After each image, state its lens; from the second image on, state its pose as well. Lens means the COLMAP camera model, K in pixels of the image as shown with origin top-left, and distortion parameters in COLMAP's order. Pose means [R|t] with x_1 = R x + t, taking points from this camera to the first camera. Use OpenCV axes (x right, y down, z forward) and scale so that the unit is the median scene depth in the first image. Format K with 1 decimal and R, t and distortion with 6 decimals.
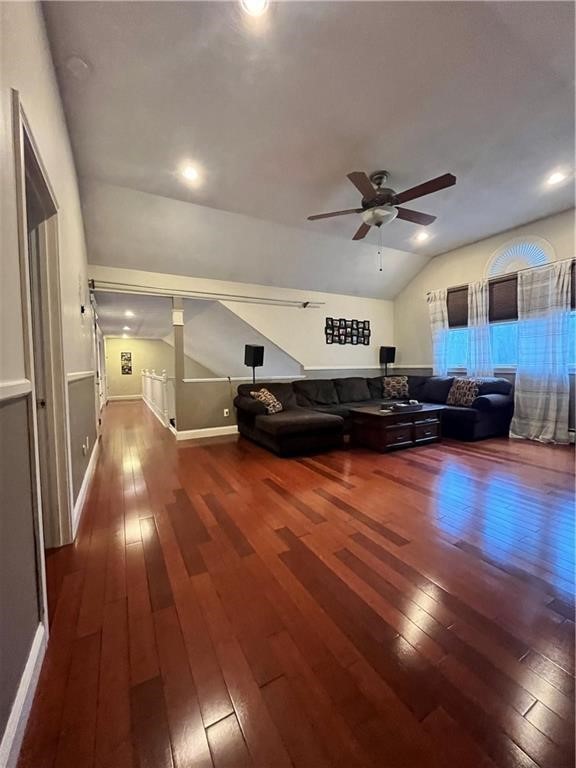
lens RADIAL K [[309.5, 0, 288.0], [0, 309.5, 384.0], [0, 0, 1]] dist [-0.002466, -0.000002]
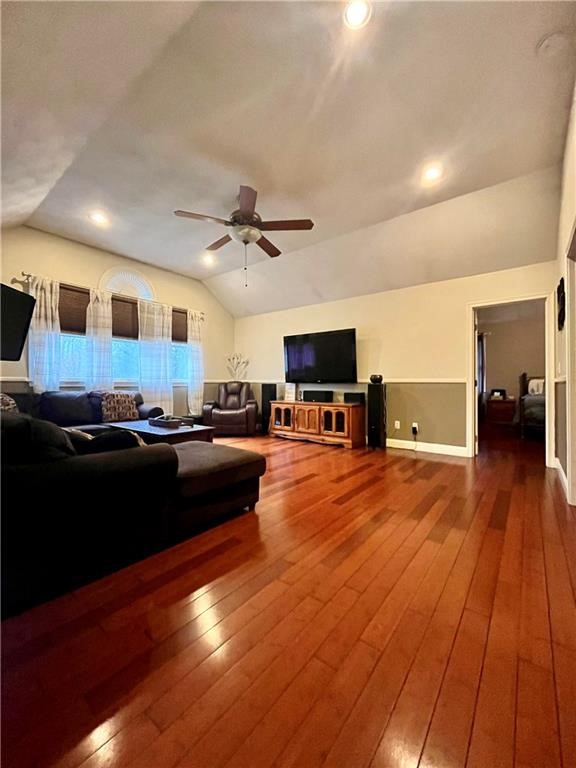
lens RADIAL K [[309.5, 0, 288.0], [0, 309.5, 384.0], [0, 0, 1]] dist [-0.002466, -0.000002]
pose [[-0.392893, 0.009165, 0.919538, -0.511143], [0.053764, 0.998469, 0.013020, -0.027299], [-0.918011, 0.054553, -0.392784, 0.902170]]
